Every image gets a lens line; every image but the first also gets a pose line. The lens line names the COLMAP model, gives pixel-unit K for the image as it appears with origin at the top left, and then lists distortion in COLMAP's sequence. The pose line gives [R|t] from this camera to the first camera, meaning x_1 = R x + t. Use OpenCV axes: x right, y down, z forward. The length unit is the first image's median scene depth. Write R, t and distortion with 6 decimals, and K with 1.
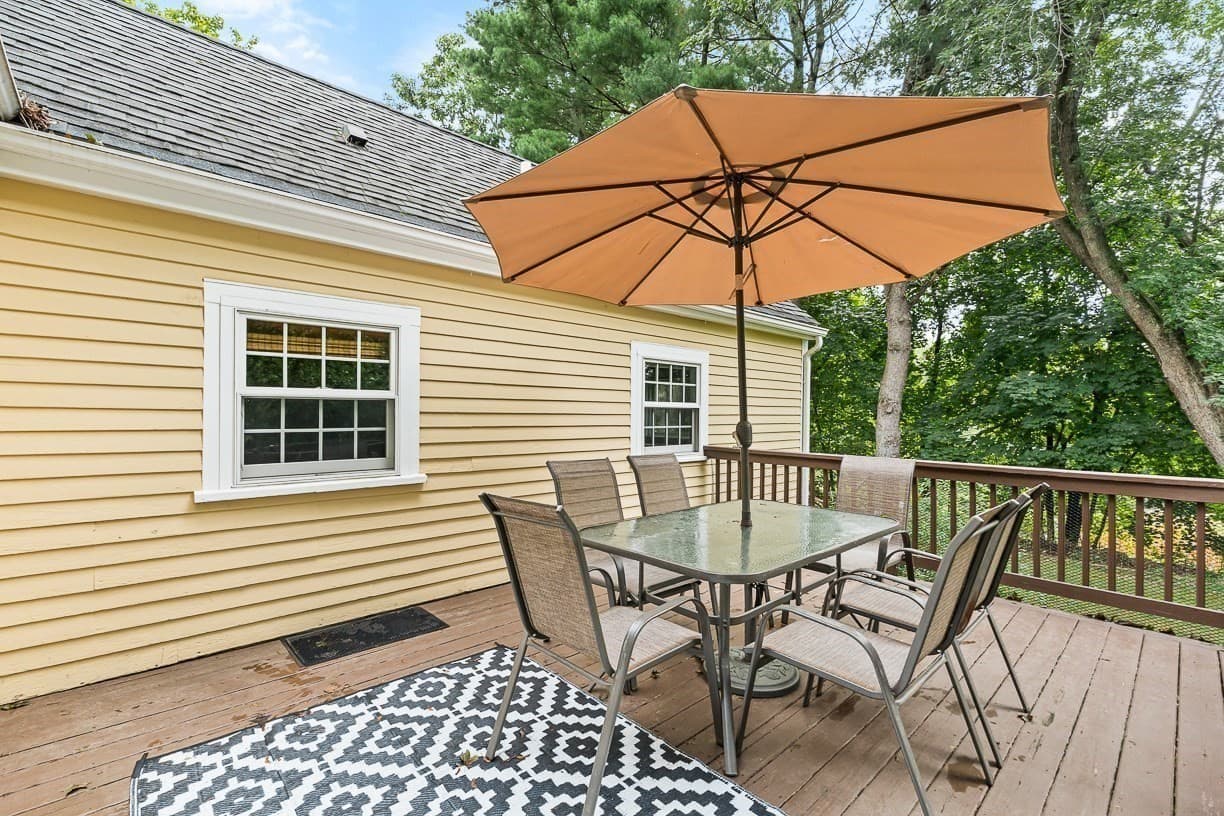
lens RADIAL K [[524.2, 0, 612.0], [0, 524.2, 408.0], [0, 0, 1]] dist [-0.000342, -0.000037]
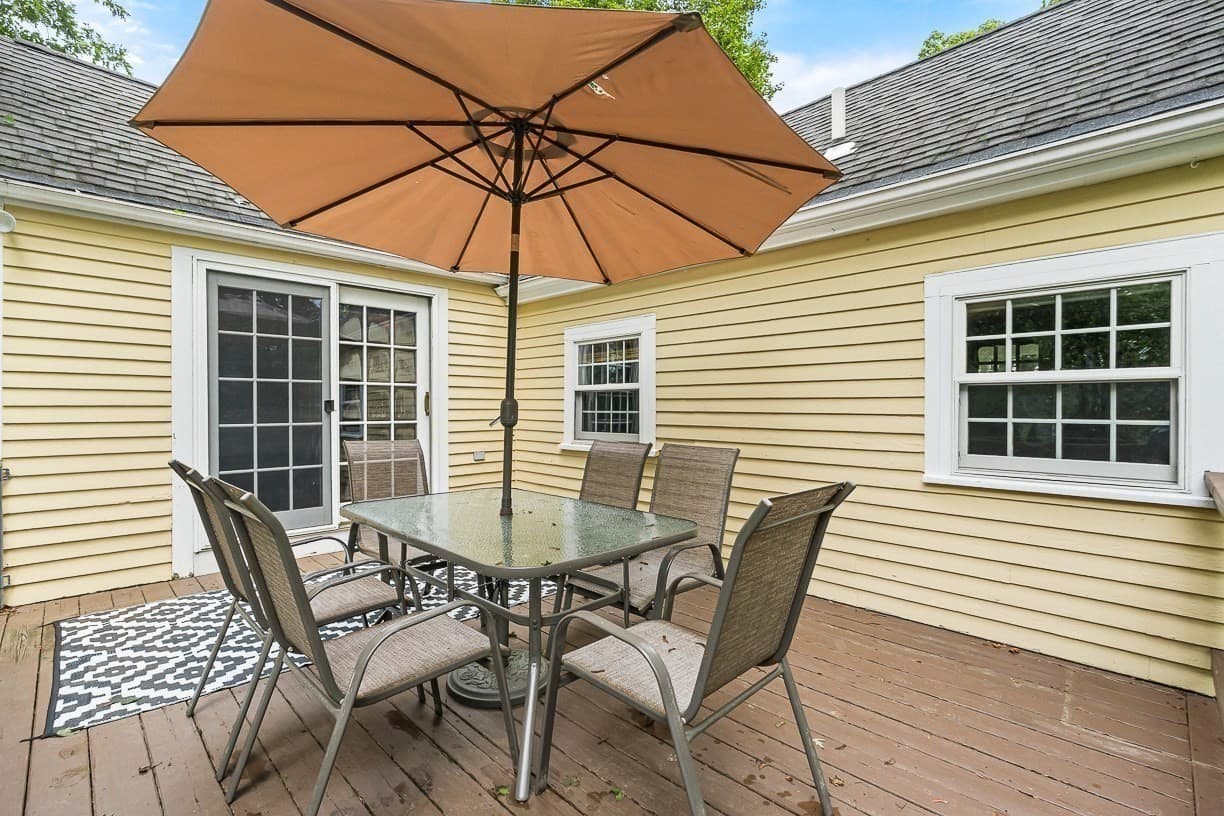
lens RADIAL K [[557.1, 0, 612.0], [0, 557.1, 408.0], [0, 0, 1]] dist [0.000657, -0.000110]
pose [[0.038909, 0.007377, -0.999216, 0.324749], [0.013901, 0.999872, 0.007923, 0.006169], [0.999146, -0.014199, 0.038801, 0.300594]]
